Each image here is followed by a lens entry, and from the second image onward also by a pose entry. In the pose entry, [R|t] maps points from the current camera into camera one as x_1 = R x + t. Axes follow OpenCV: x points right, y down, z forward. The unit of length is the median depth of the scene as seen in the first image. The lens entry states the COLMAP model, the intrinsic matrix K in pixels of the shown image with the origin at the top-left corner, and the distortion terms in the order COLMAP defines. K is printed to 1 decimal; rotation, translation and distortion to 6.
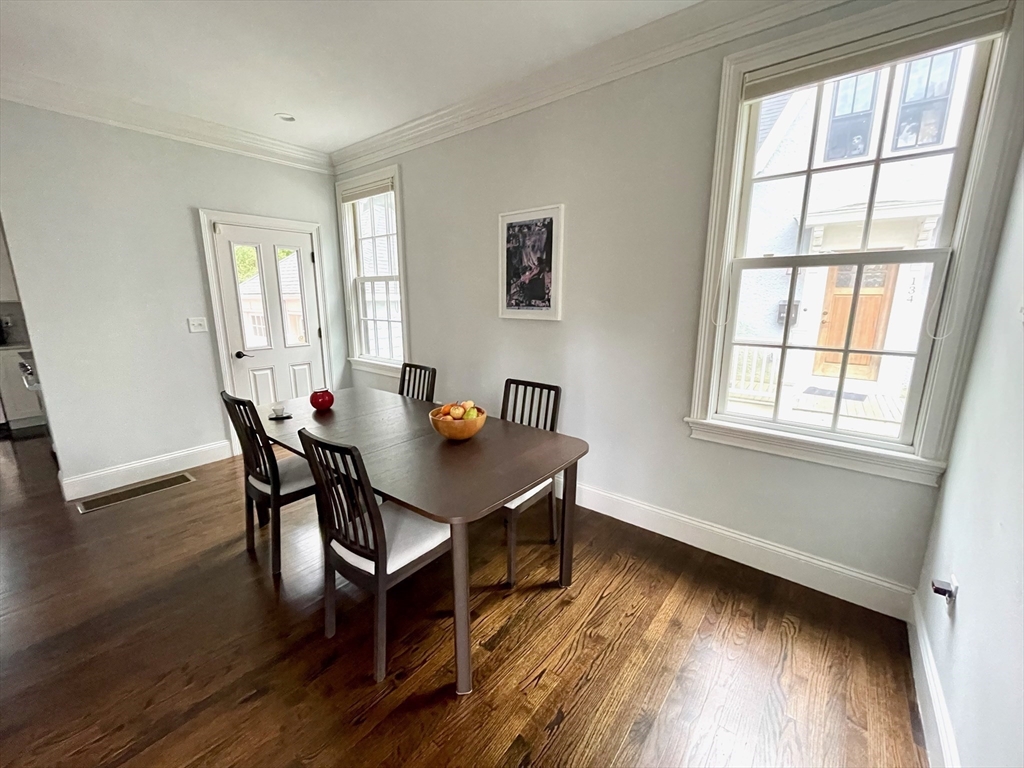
lens RADIAL K [[414.4, 0, 521.2], [0, 414.4, 380.4], [0, 0, 1]] dist [0.002541, 0.000099]
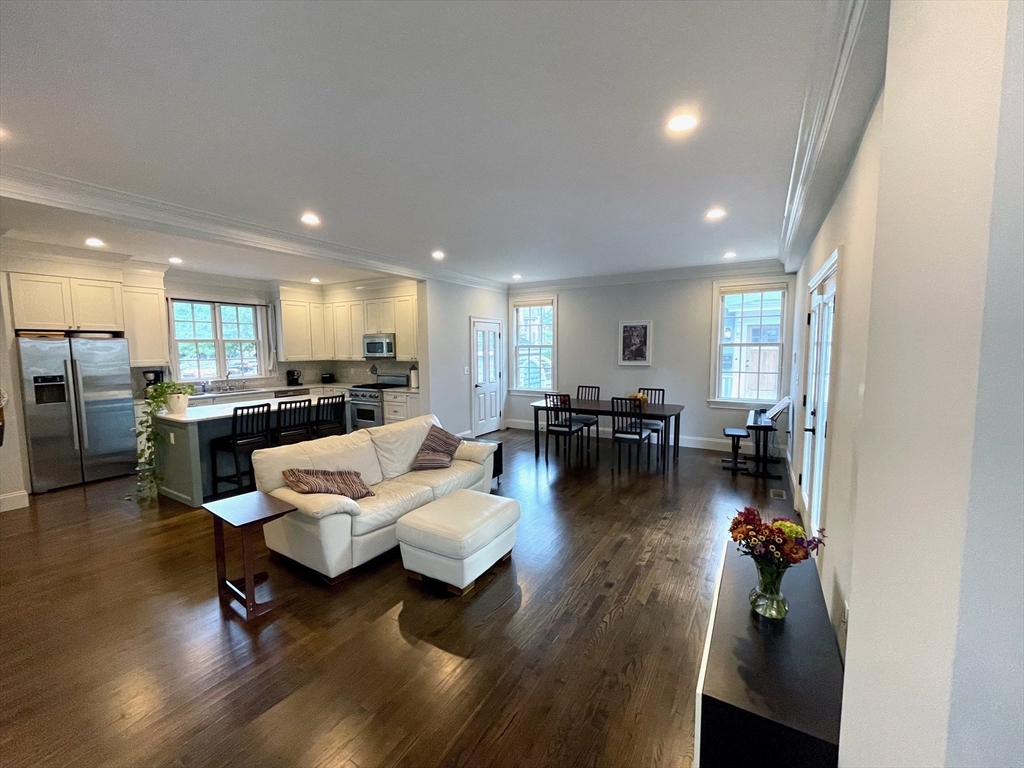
lens RADIAL K [[414.4, 0, 512.3], [0, 414.4, 383.7], [0, 0, 1]] dist [0.002541, 0.000099]
pose [[0.988623, -0.023550, 0.148562, -1.046363], [0.039405, 0.993723, -0.104701, 0.181229], [-0.145163, 0.109364, 0.983345, -1.237859]]
